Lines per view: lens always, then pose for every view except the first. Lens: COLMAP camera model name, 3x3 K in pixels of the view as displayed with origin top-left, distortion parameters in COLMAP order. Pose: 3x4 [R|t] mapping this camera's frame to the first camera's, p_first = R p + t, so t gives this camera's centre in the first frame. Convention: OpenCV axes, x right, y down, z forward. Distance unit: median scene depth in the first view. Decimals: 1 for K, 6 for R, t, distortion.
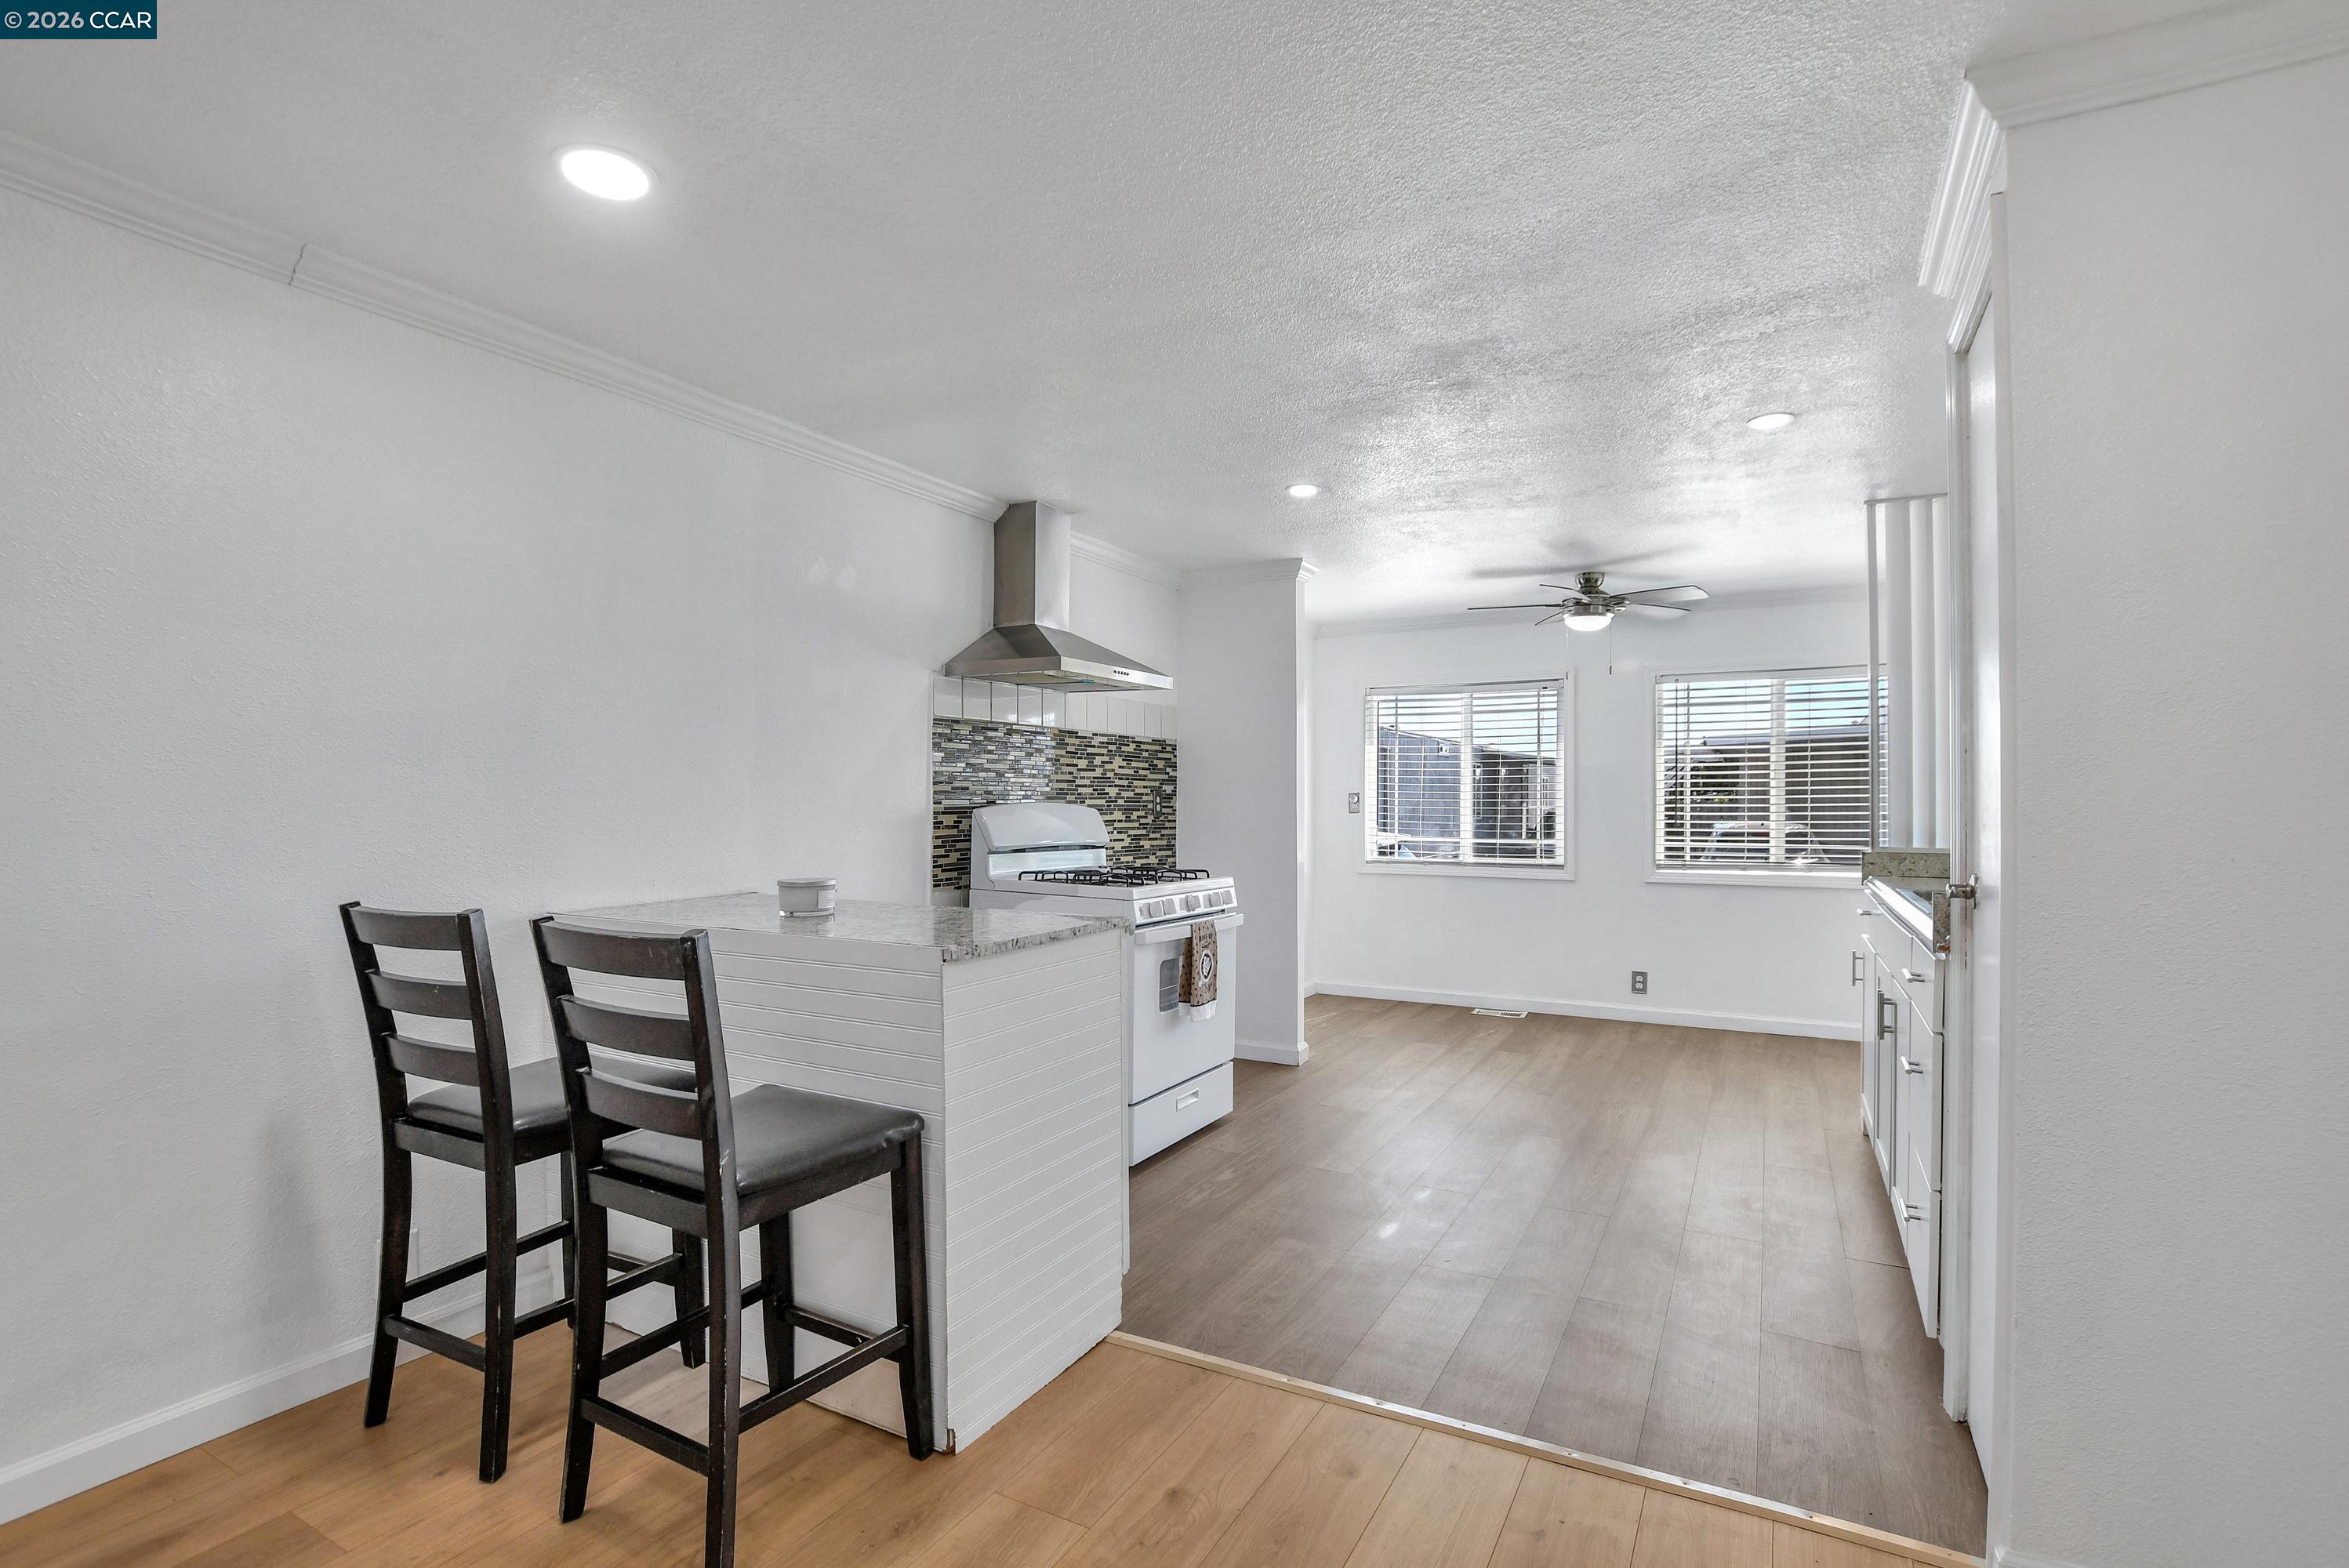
lens RADIAL K [[1128.2, 0, 1166.8], [0, 1128.2, 797.4], [0, 0, 1]] dist [-0.000773, 0.000092]
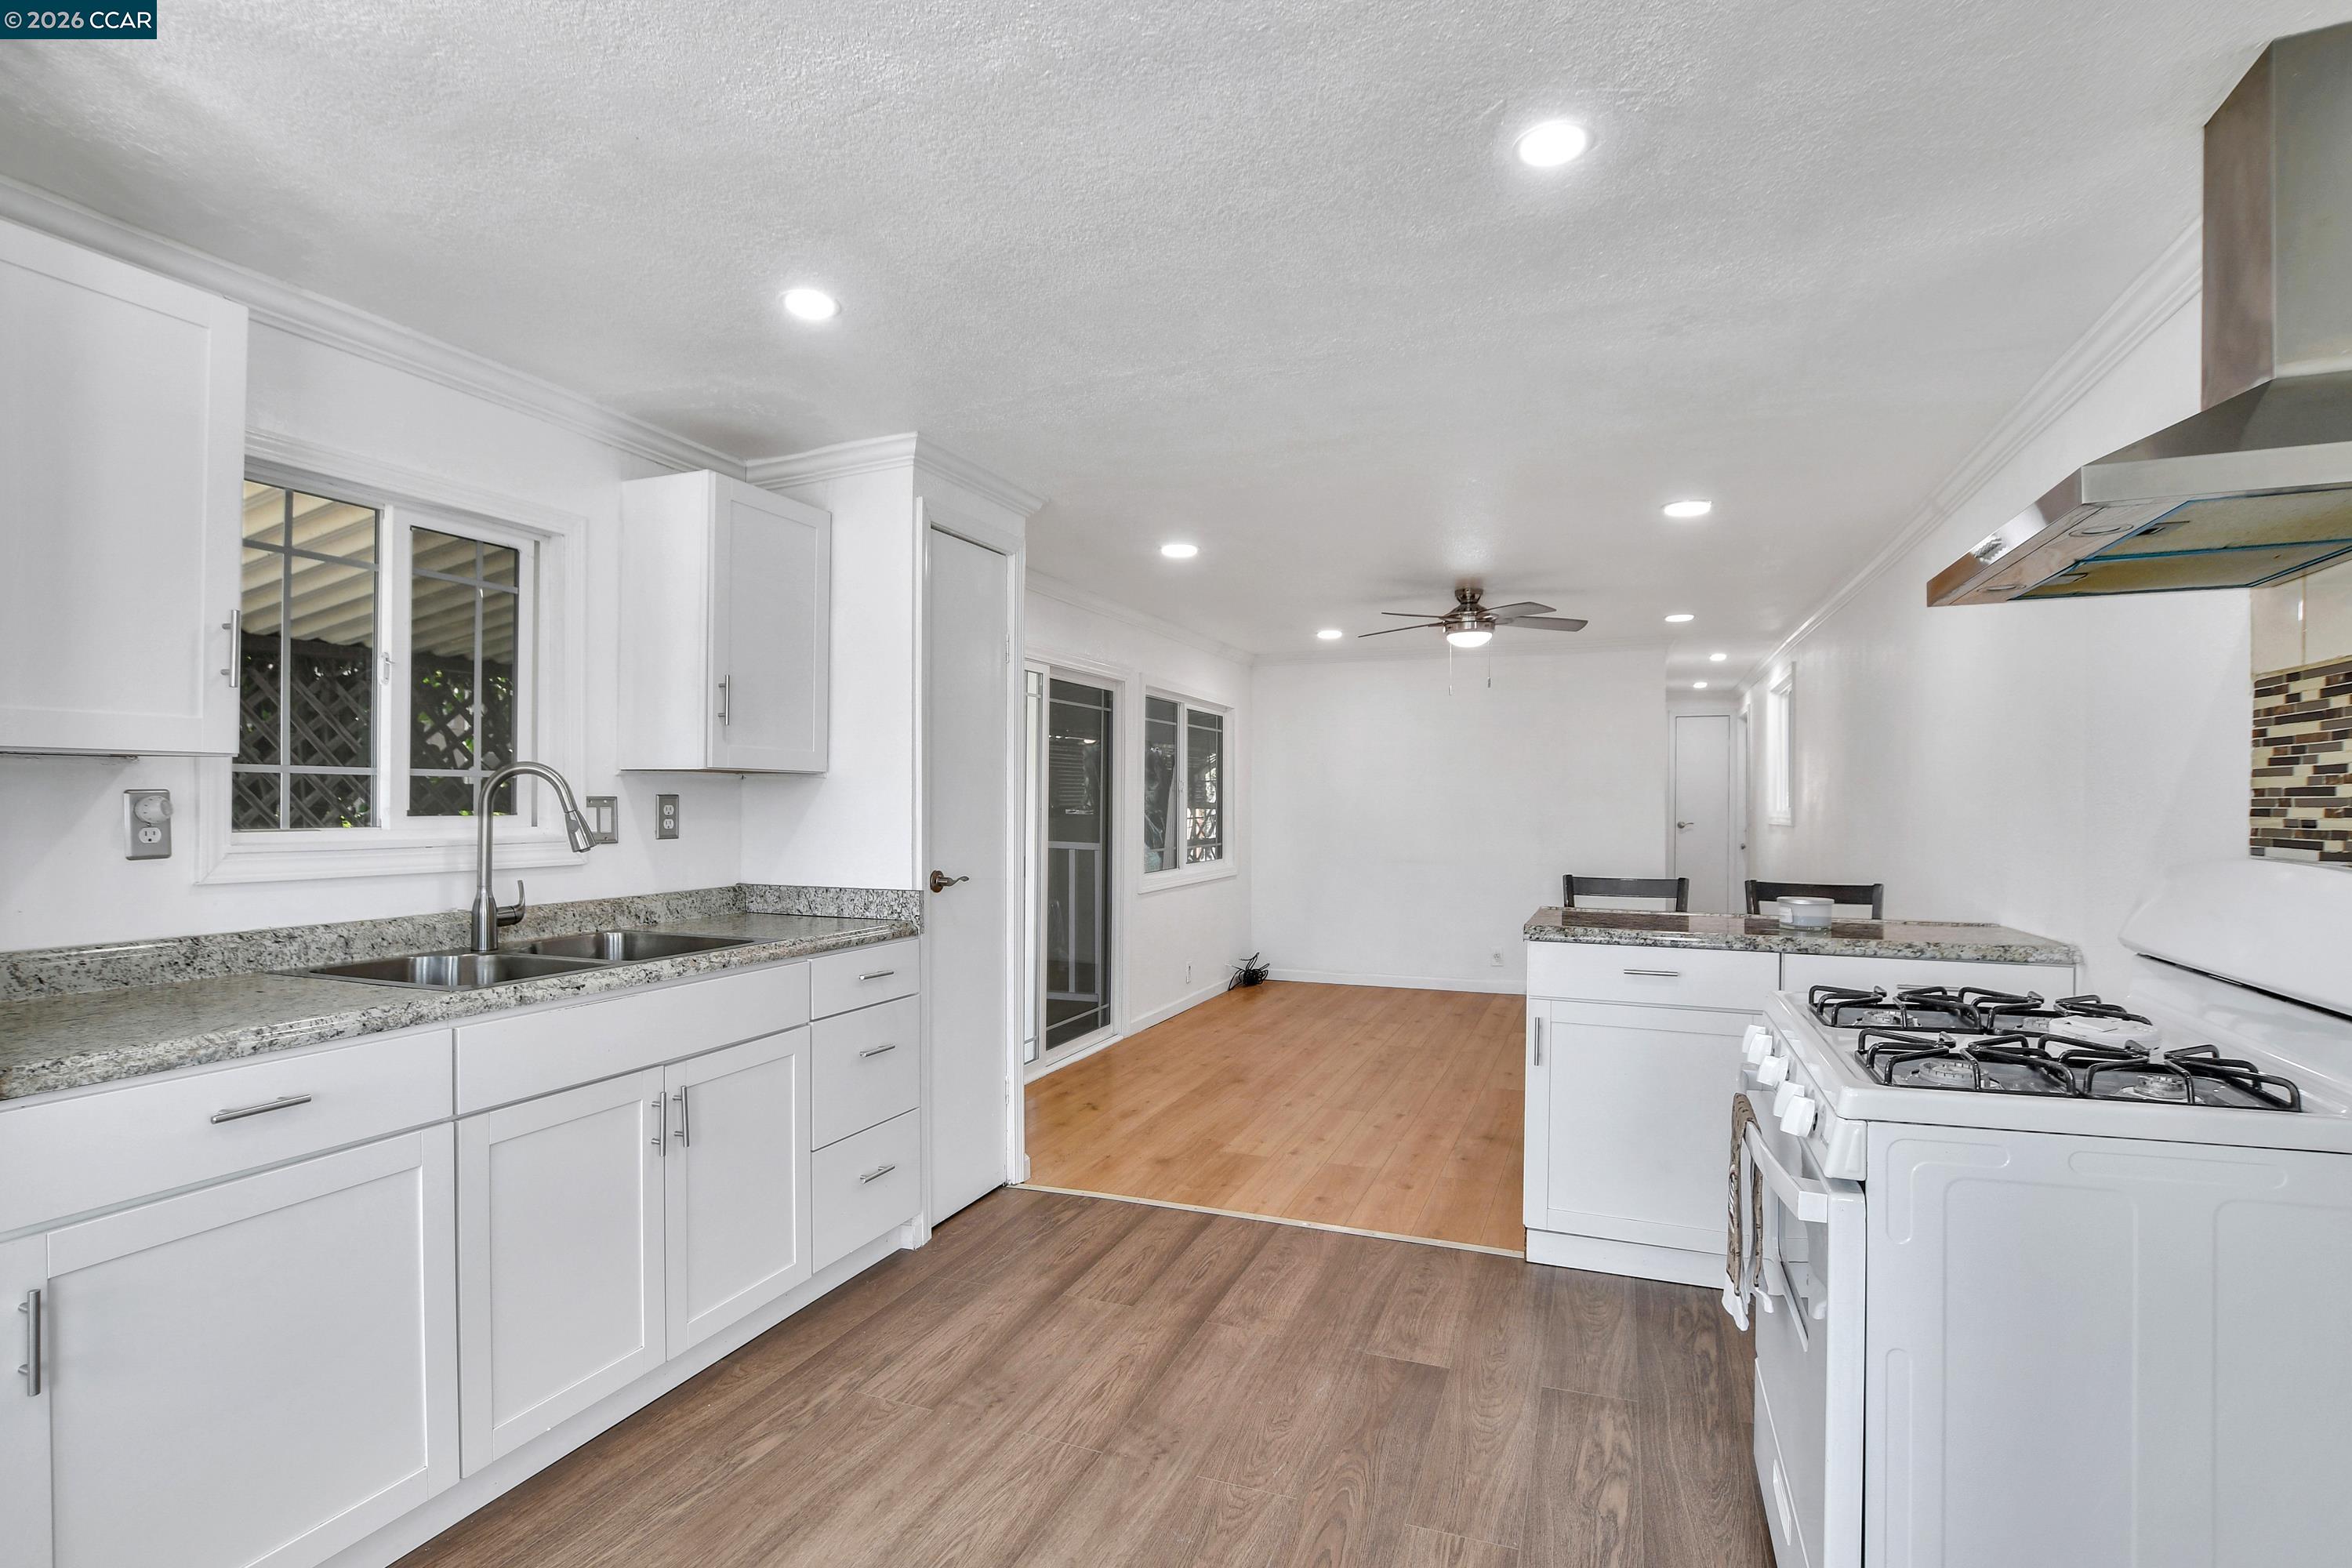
lens RADIAL K [[1129.7, 0, 1168.2], [0, 1129.7, 797.5], [0, 0, 1]] dist [-0.000773, 0.000092]
pose [[-0.992698, -0.009037, -0.120287, 0.199817], [-0.008545, 0.999953, -0.004604, -0.008002], [0.120323, -0.003543, -0.992729, 0.881972]]
